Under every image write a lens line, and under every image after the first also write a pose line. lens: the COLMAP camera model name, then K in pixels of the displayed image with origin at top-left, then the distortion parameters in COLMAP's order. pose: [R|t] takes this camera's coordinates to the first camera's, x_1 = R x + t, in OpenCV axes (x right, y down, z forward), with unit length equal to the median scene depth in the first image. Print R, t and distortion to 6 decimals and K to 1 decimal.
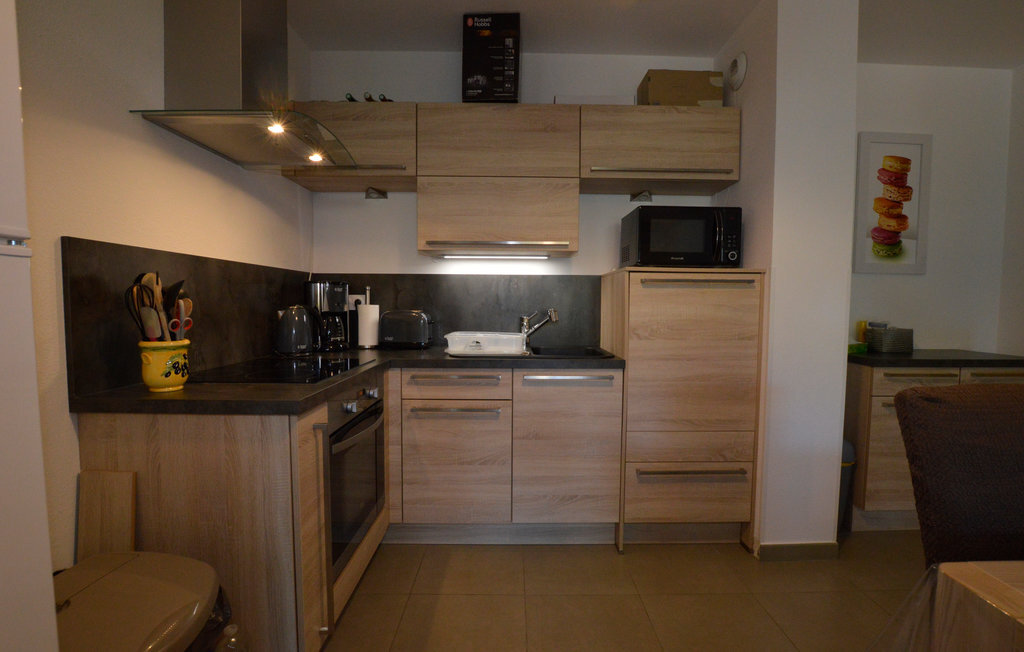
lens RADIAL K [[461.3, 0, 515.8], [0, 461.3, 325.7], [0, 0, 1]] dist [-0.003802, -0.000480]
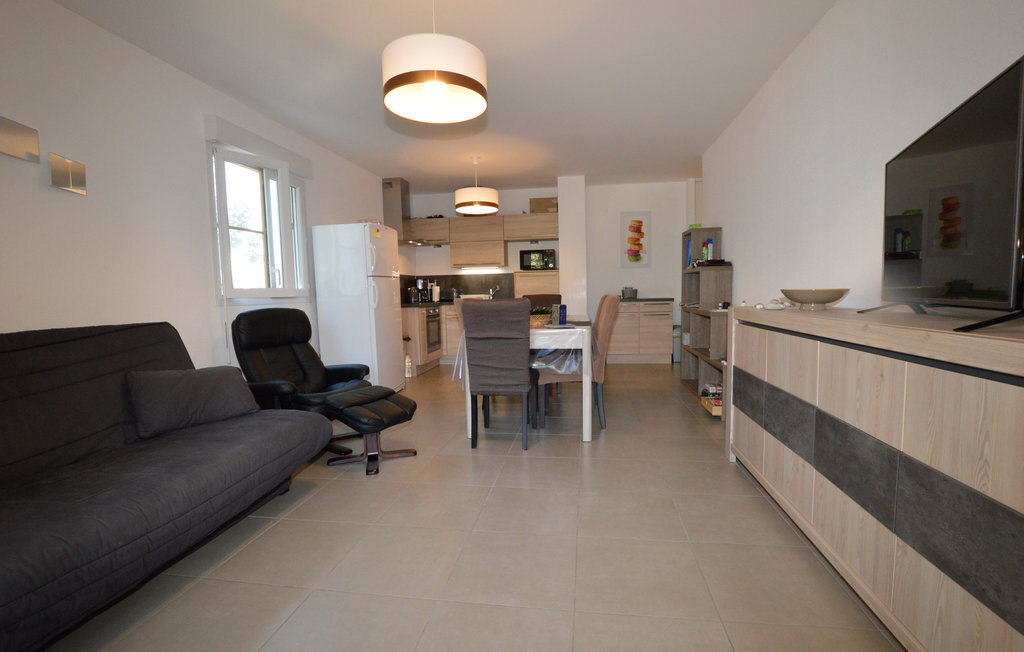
lens RADIAL K [[461.3, 0, 515.8], [0, 461.3, 325.7], [0, 0, 1]] dist [-0.003802, -0.000480]
pose [[0.988246, -0.021365, -0.151369, 0.583275], [0.024042, 0.999585, 0.015882, 0.159846], [0.150967, -0.019335, 0.988350, -1.709914]]
